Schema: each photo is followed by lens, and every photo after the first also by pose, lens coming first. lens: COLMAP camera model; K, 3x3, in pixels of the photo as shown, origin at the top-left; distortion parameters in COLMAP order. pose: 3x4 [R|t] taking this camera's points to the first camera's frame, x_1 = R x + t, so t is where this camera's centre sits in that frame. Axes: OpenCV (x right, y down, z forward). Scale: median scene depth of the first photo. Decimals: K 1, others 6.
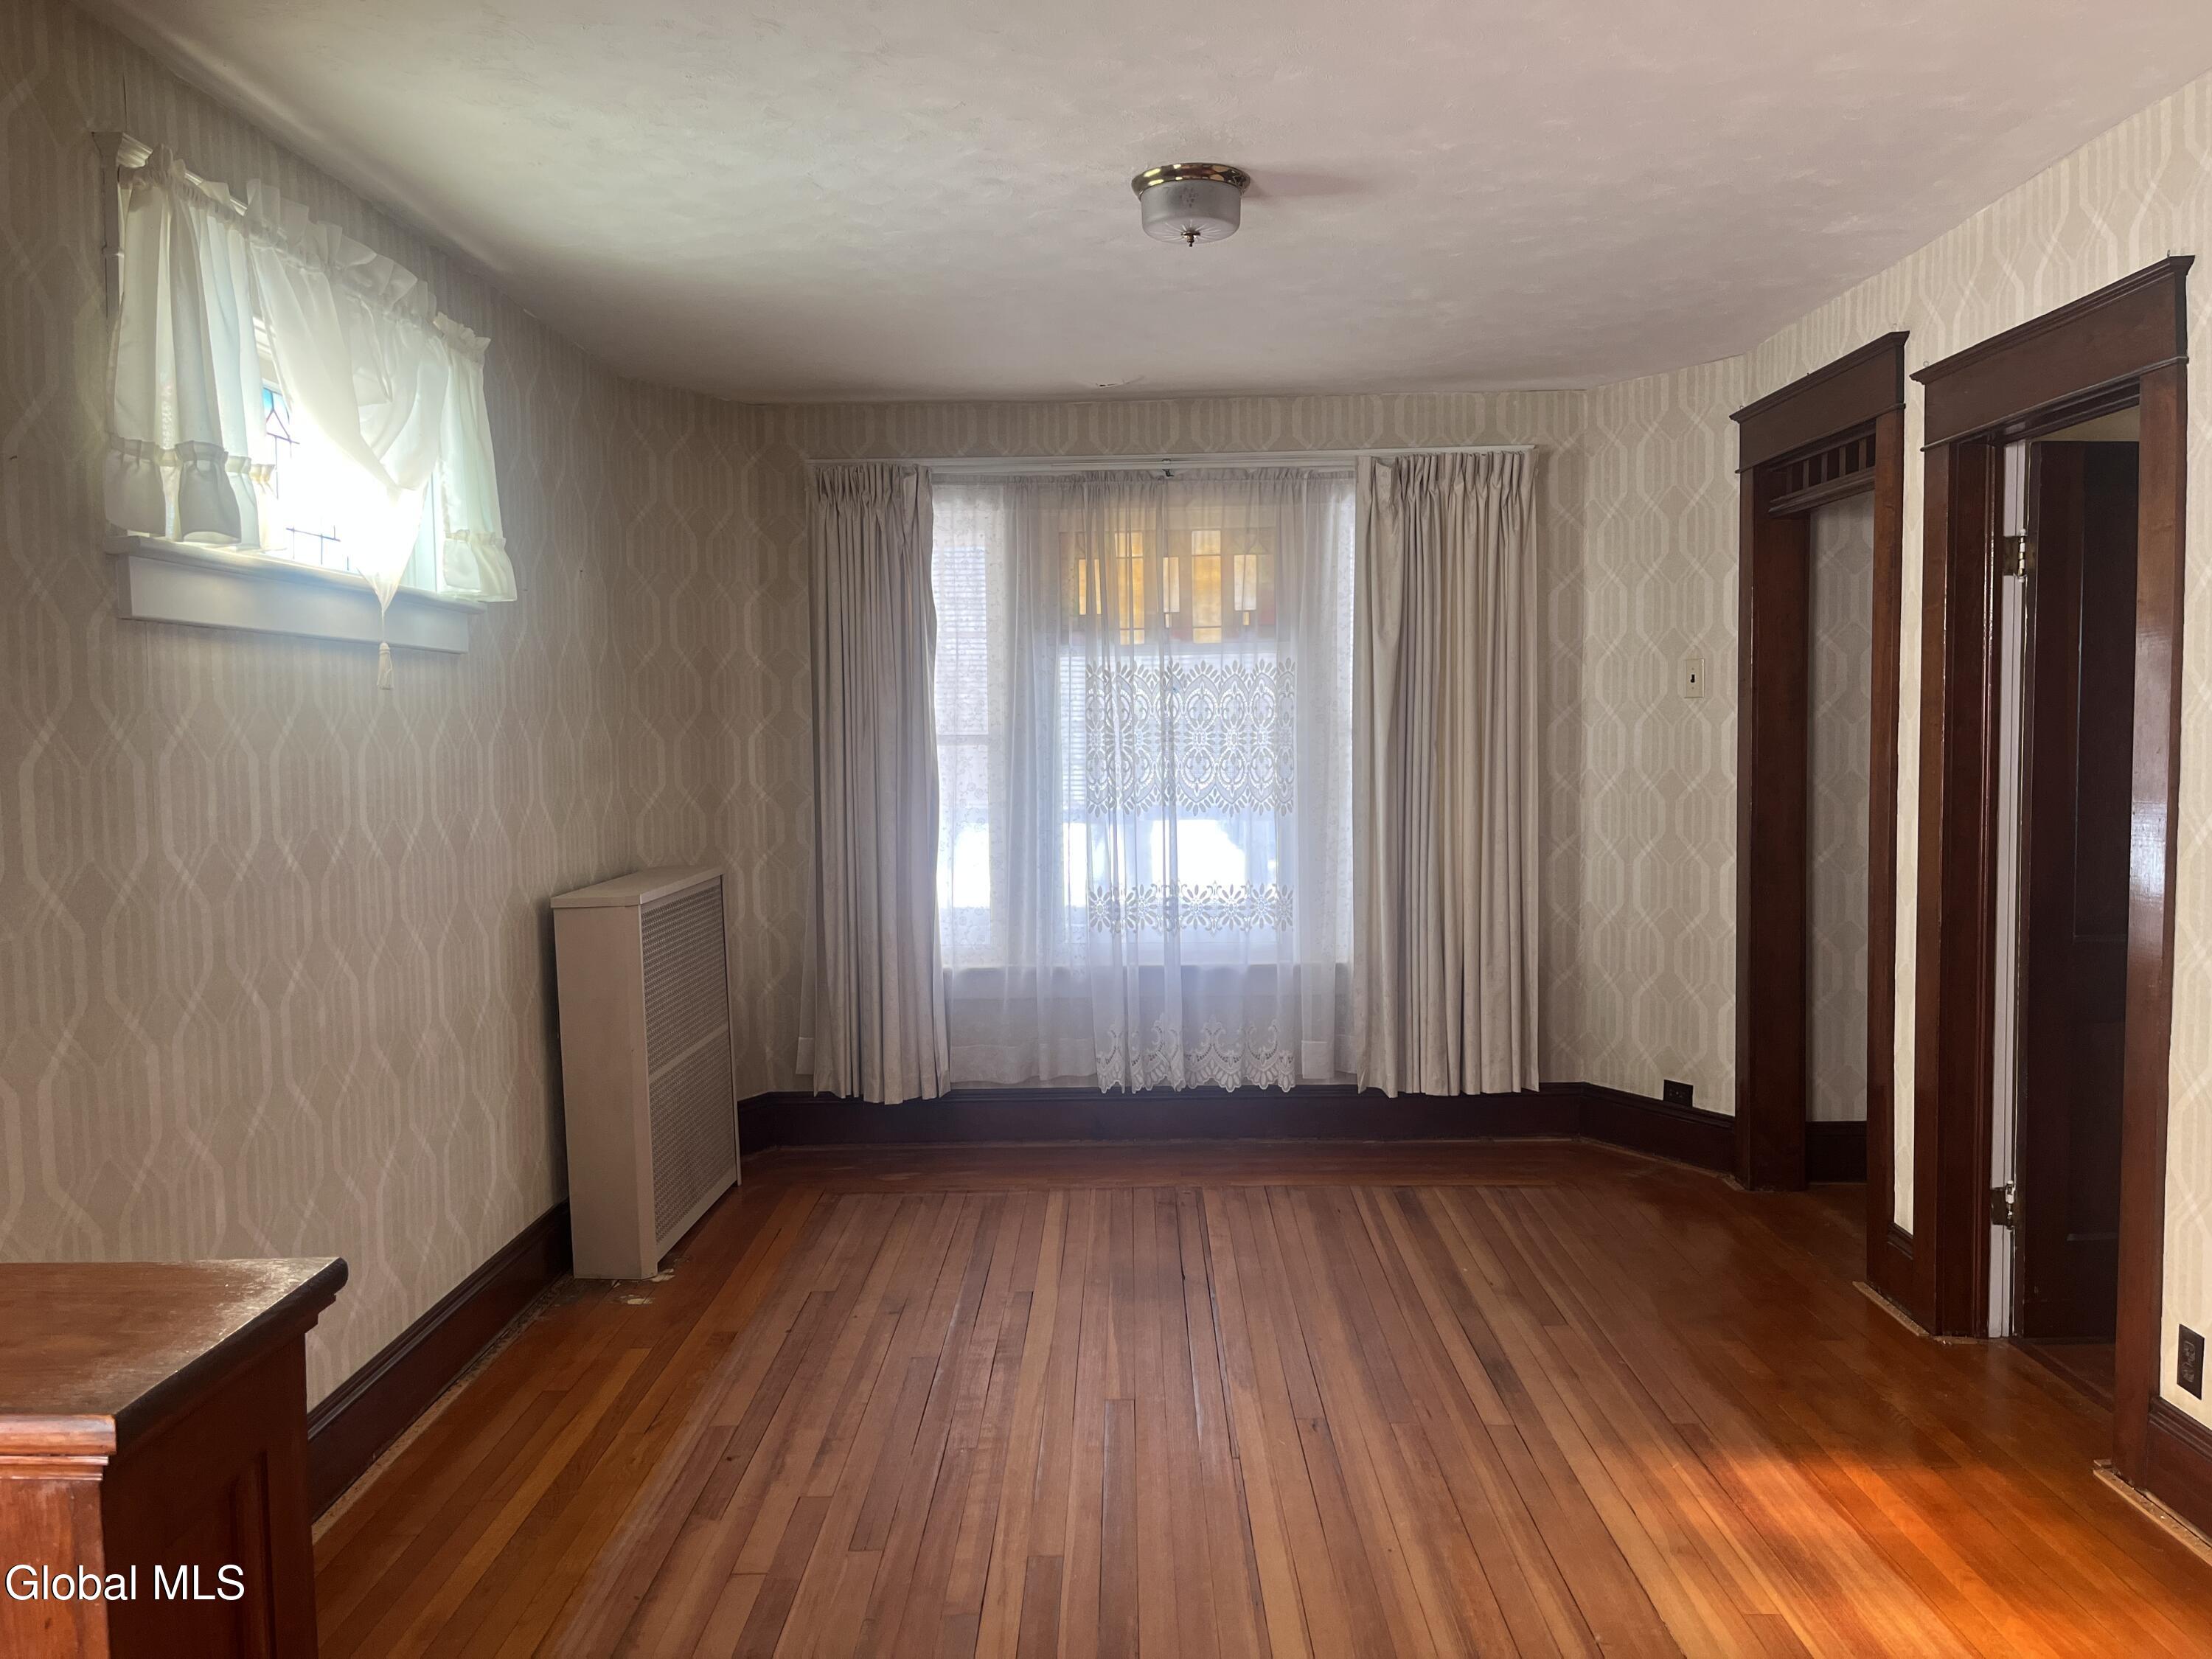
lens RADIAL K [[1680.3, 0, 1107.6], [0, 1680.3, 839.4], [0, 0, 1]] dist [0.057900, -0.090405]
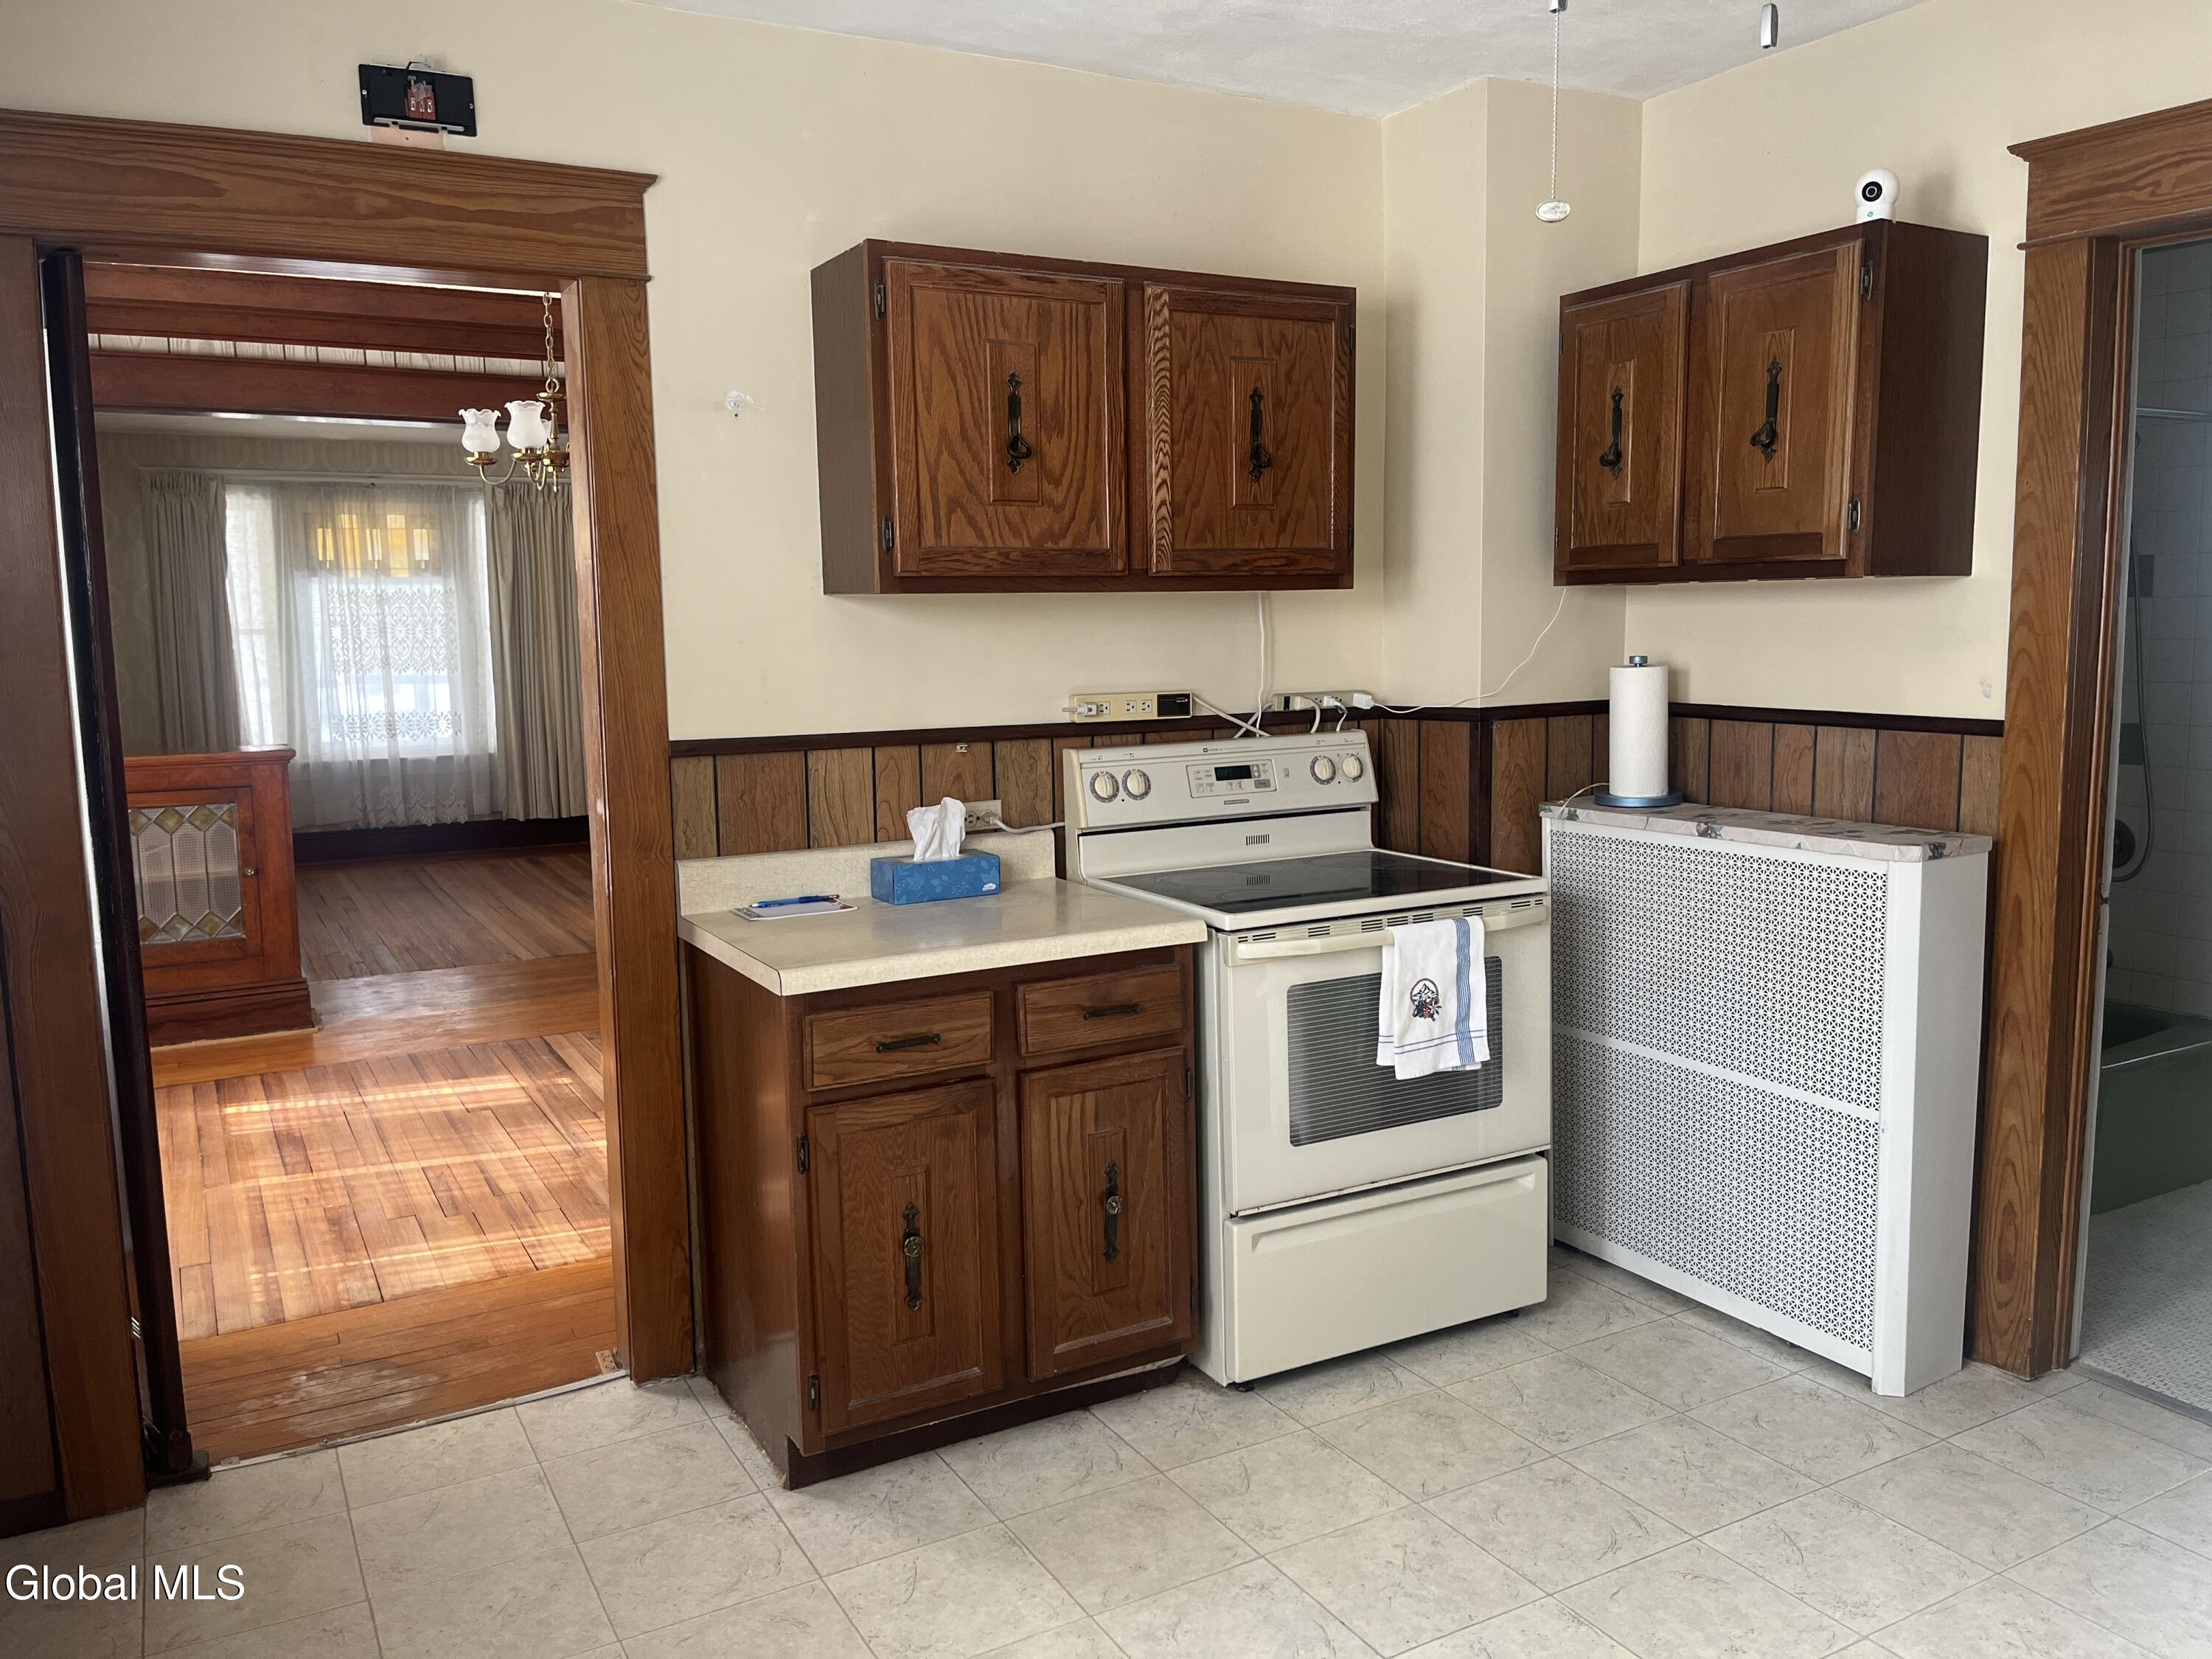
lens RADIAL K [[1680.3, 0, 1104.6], [0, 1680.3, 829.5], [0, 0, 1]] dist [0.057900, -0.090405]
pose [[0.866920, -0.063142, 0.494431, -0.203248], [0.035363, 0.997236, 0.065350, 0.060686], [-0.497191, -0.039169, 0.866757, -0.967963]]
